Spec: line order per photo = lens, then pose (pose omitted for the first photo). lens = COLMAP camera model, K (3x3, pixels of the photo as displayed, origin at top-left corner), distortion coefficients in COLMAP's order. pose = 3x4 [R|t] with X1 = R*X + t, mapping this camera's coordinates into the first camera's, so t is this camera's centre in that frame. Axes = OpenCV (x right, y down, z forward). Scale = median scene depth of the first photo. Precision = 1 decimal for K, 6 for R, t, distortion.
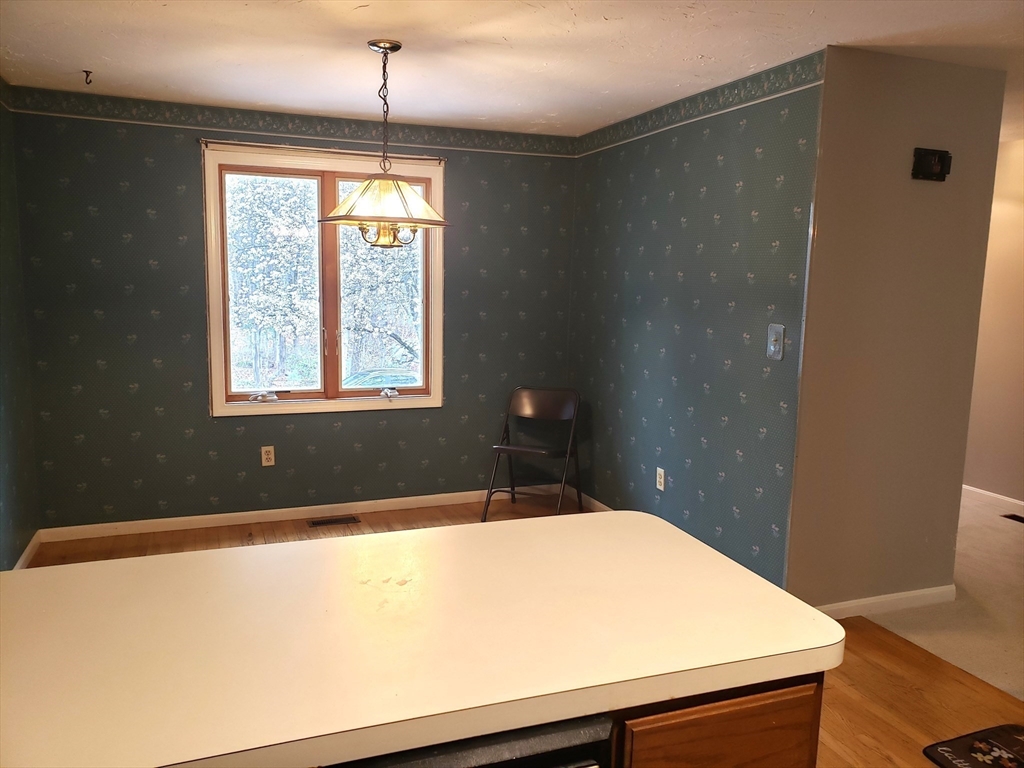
lens RADIAL K [[800.8, 0, 480.6], [0, 800.8, 387.4], [0, 0, 1]] dist [0.126984, -0.278018]
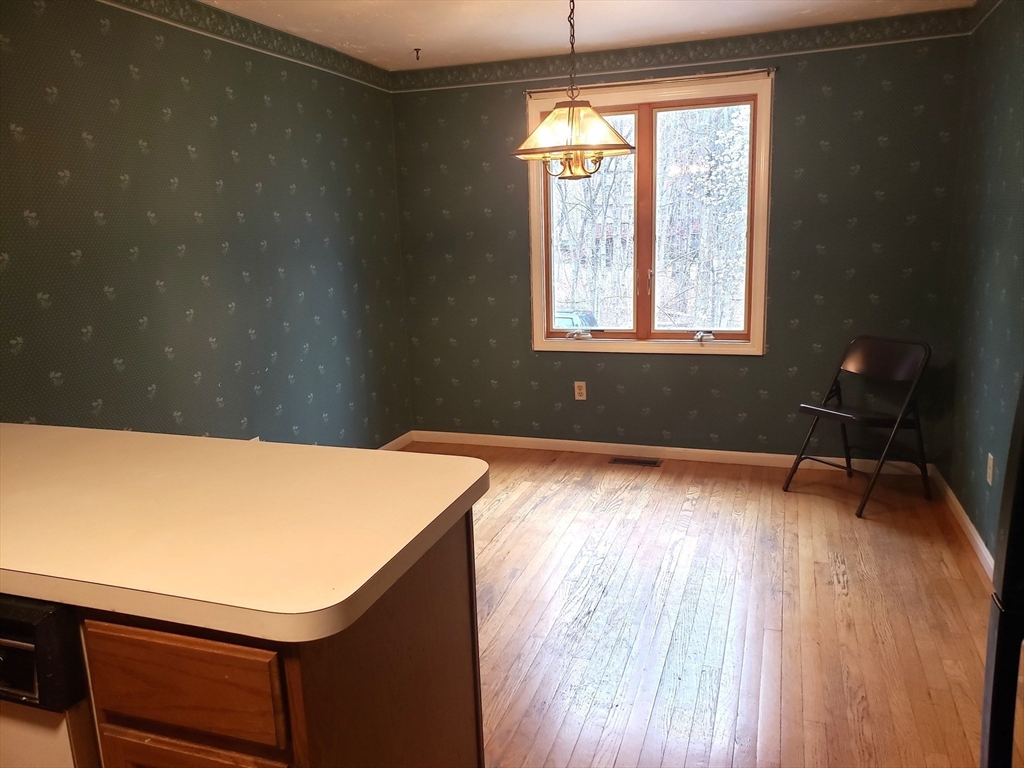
lens RADIAL K [[800.8, 0, 480.6], [0, 800.8, 387.4], [0, 0, 1]] dist [0.126984, -0.278018]
pose [[0.746474, 0.091880, -0.659041, 0.328230], [-0.040615, 0.994866, 0.092696, -0.011341], [0.664174, -0.042428, 0.746373, 0.129092]]
